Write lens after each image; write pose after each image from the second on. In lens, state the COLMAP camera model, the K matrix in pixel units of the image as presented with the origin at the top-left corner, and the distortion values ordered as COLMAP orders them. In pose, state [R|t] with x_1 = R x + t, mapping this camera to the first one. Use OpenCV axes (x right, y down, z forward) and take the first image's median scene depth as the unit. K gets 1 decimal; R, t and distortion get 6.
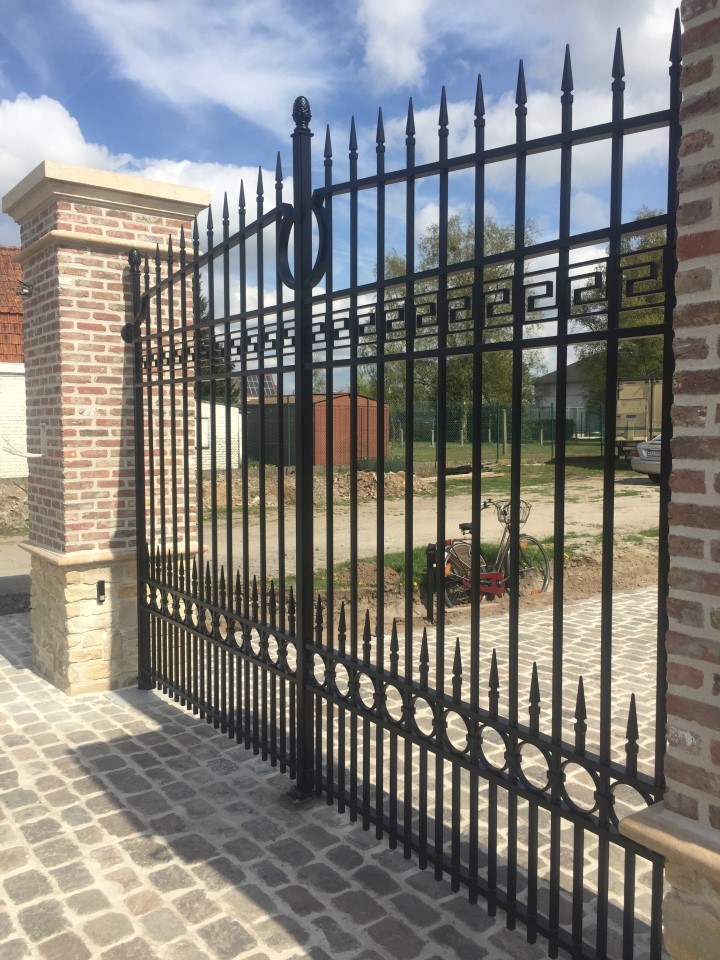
lens RADIAL K [[825.1, 0, 360.0], [0, 825.1, 480.0], [0, 0, 1]] dist [0.034936, -0.004648]
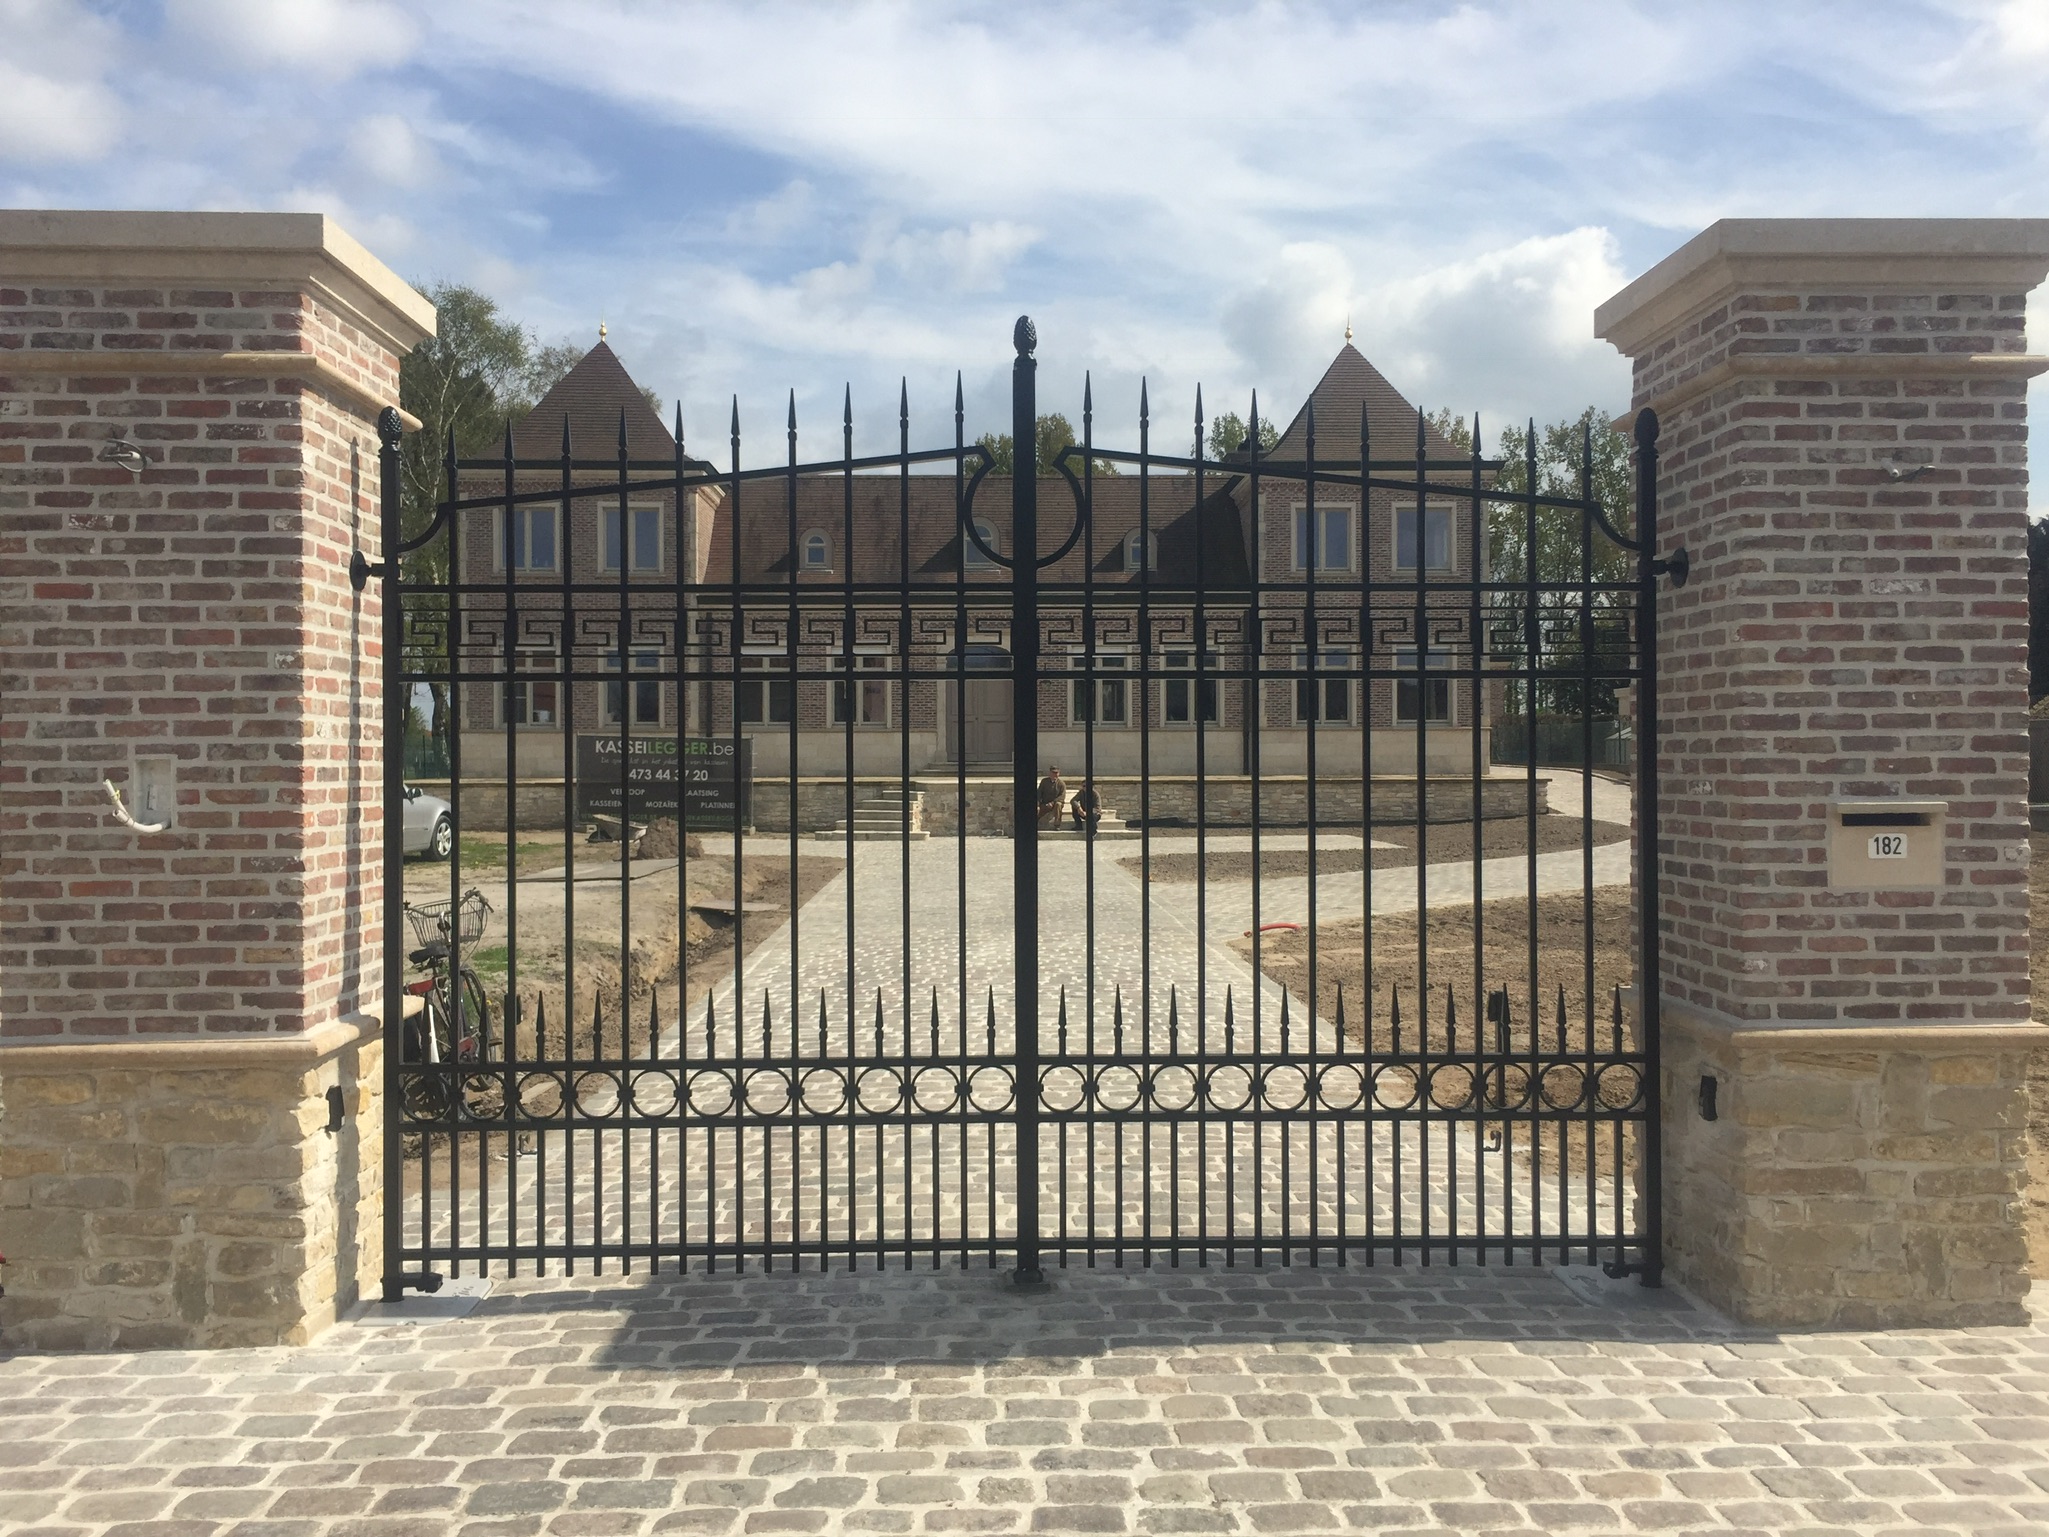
lens RADIAL K [[1761.0, 0, 1024.5], [0, 1761.0, 768.5], [0, 0, 1]] dist [0.034936, -0.004648]
pose [[0.561559, -0.011331, 0.827359, -1.384681], [0.059178, 0.997896, -0.026500, -0.013222], [-0.825318, 0.063843, 0.561048, 0.140085]]
